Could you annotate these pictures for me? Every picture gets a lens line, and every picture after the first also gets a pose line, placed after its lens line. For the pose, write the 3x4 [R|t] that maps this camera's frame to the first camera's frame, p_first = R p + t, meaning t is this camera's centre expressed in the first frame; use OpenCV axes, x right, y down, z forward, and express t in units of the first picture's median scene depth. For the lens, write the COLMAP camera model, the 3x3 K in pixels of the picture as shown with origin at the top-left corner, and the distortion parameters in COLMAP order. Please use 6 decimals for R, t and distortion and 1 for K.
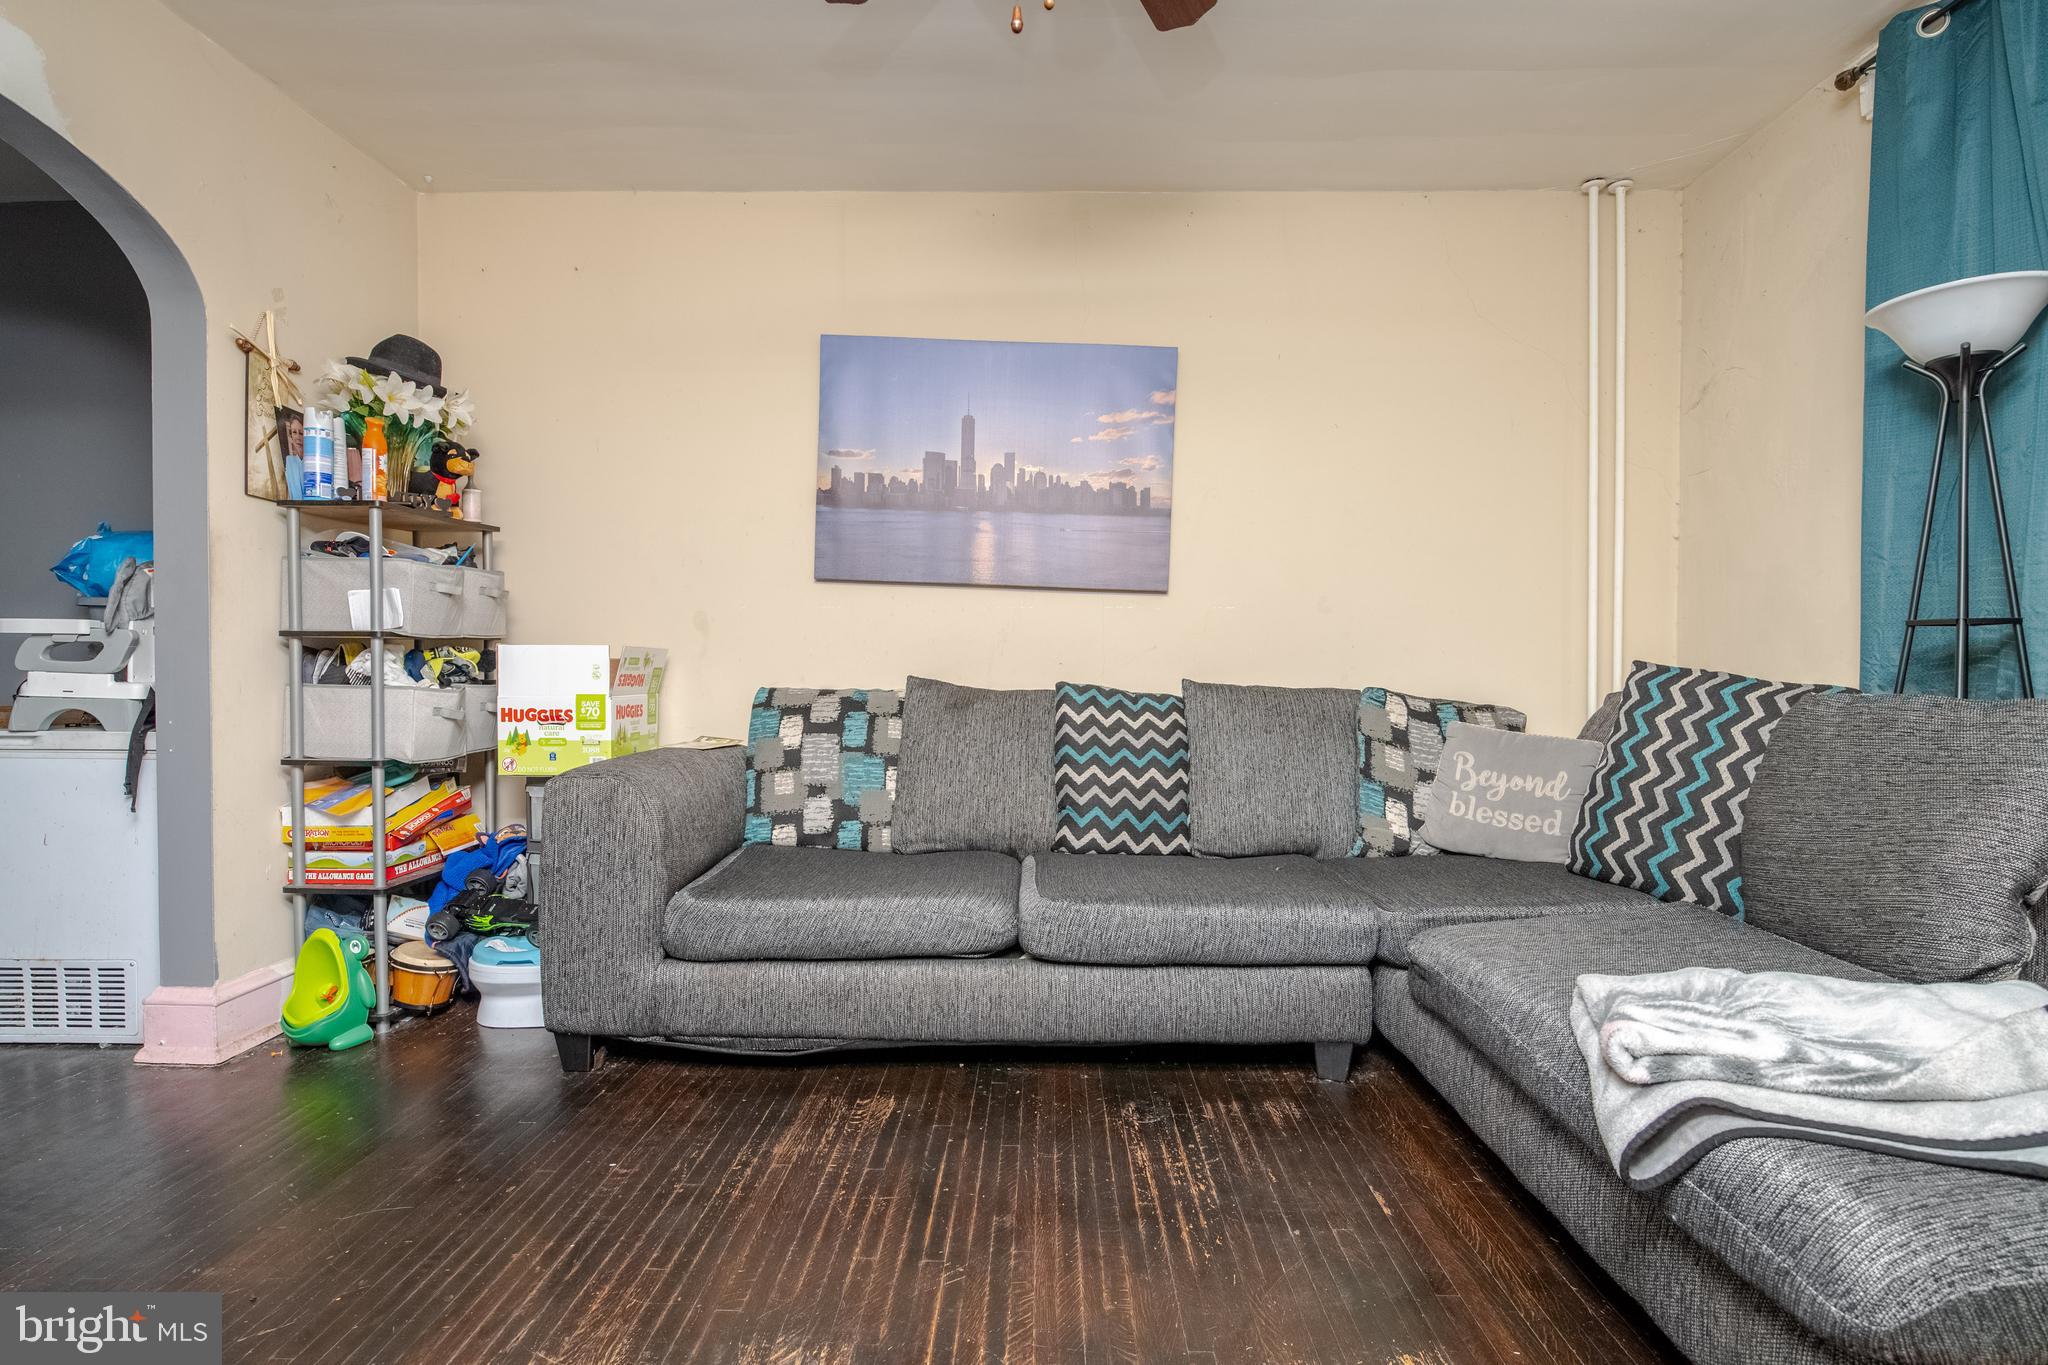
lens RADIAL K [[1044.7, 0, 1045.4], [0, 1044.7, 686.3], [0, 0, 1]] dist [0.004313, 0.000278]
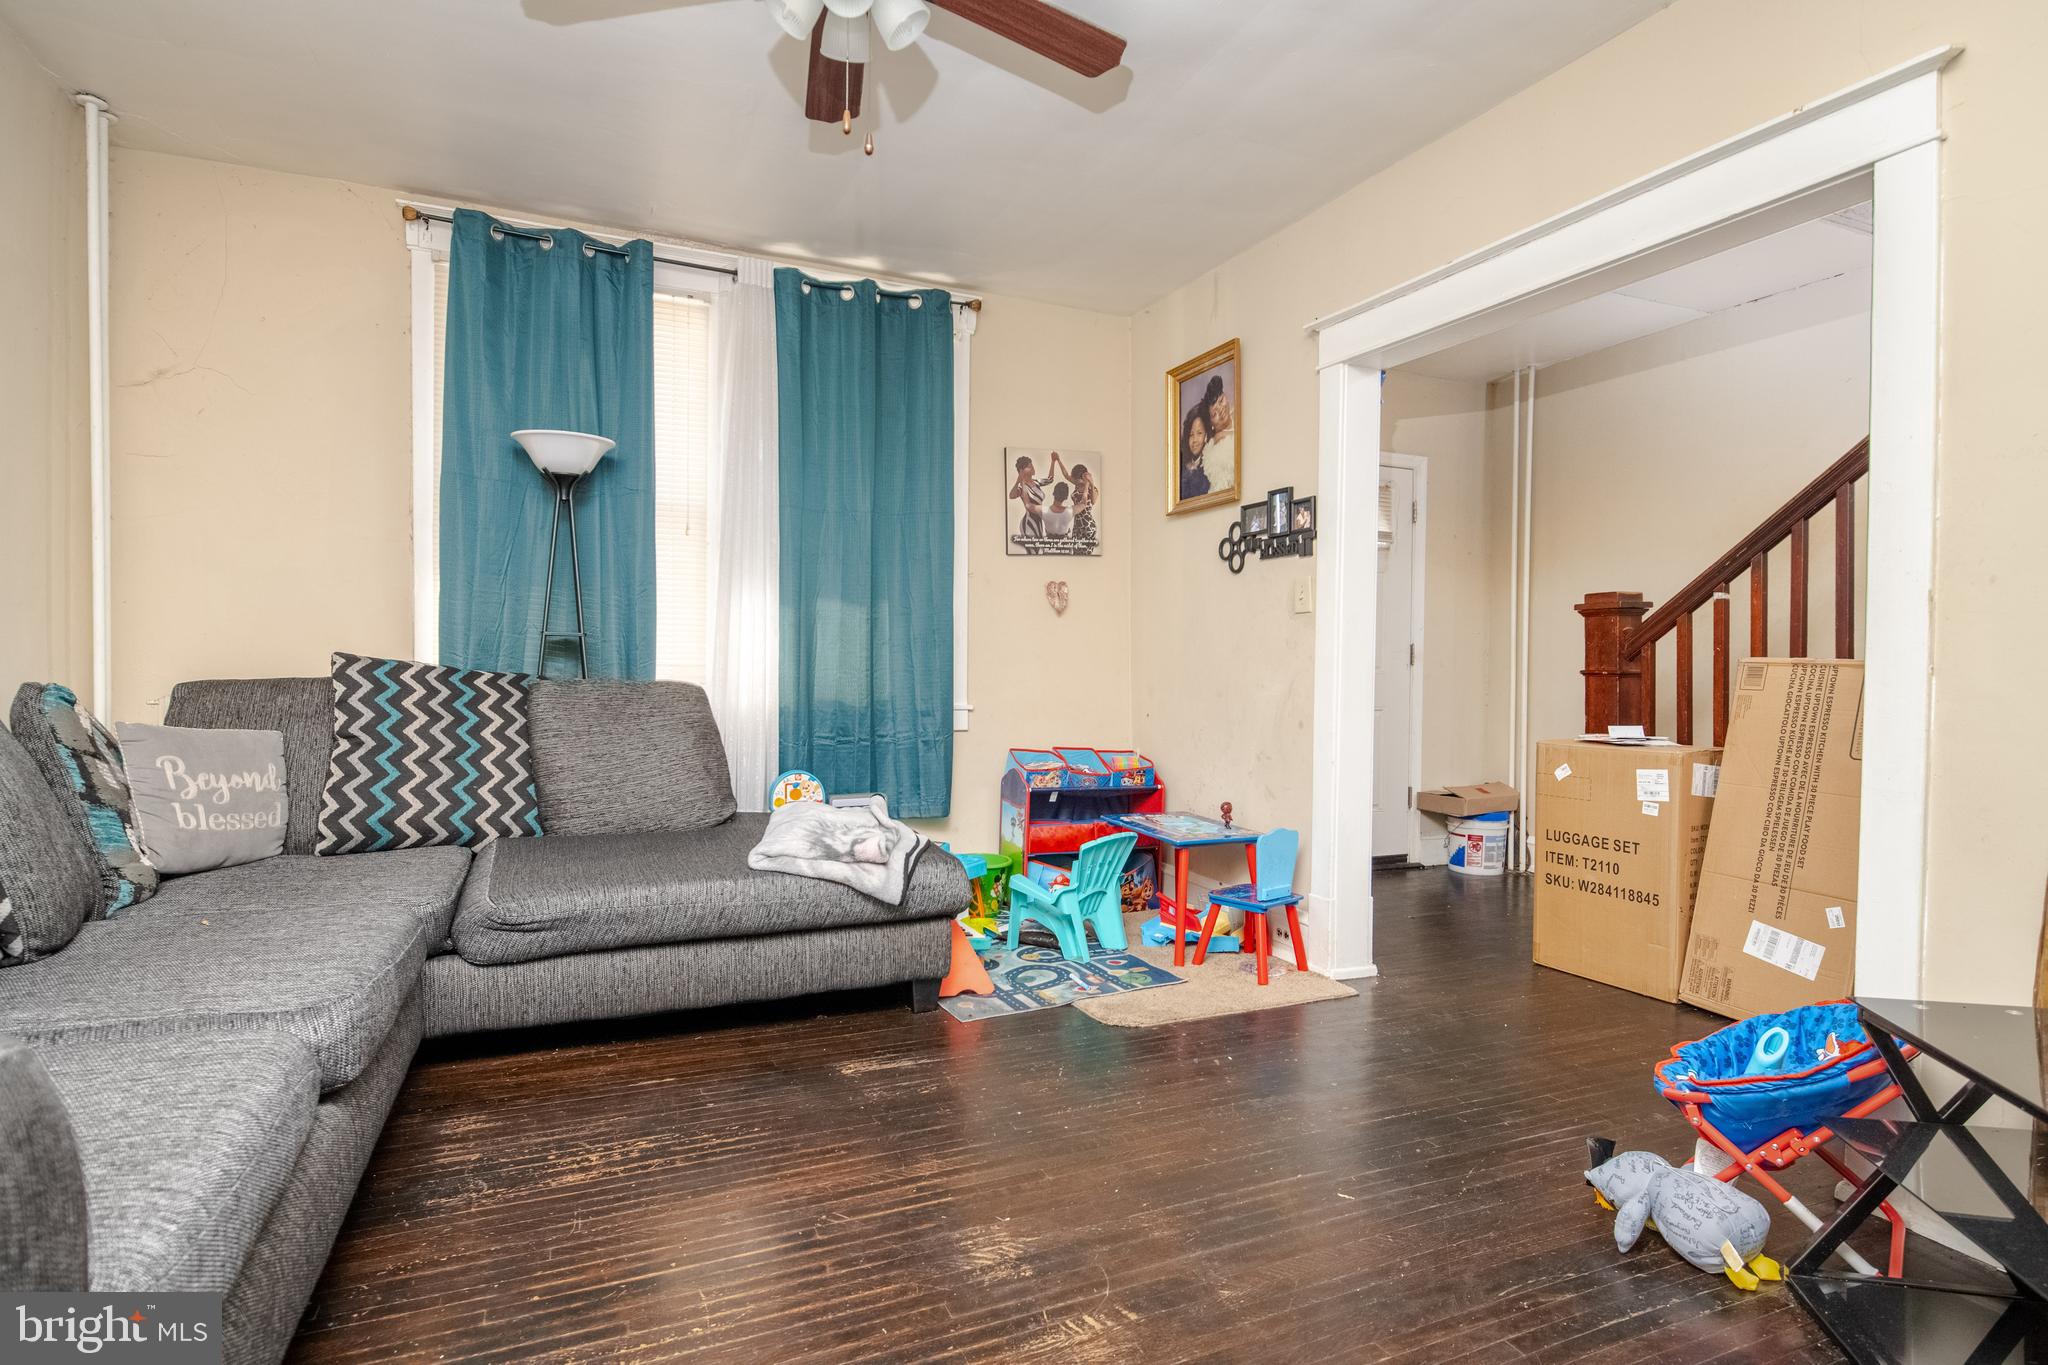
lens RADIAL K [[1044.7, 0, 1032.2], [0, 1044.7, 680.5], [0, 0, 1]] dist [0.004313, 0.000278]
pose [[-0.421068, -0.019325, 0.906823, -0.797236], [-0.000628, 0.999779, 0.021014, -0.020044], [-0.907029, 0.008279, -0.420987, 0.866821]]
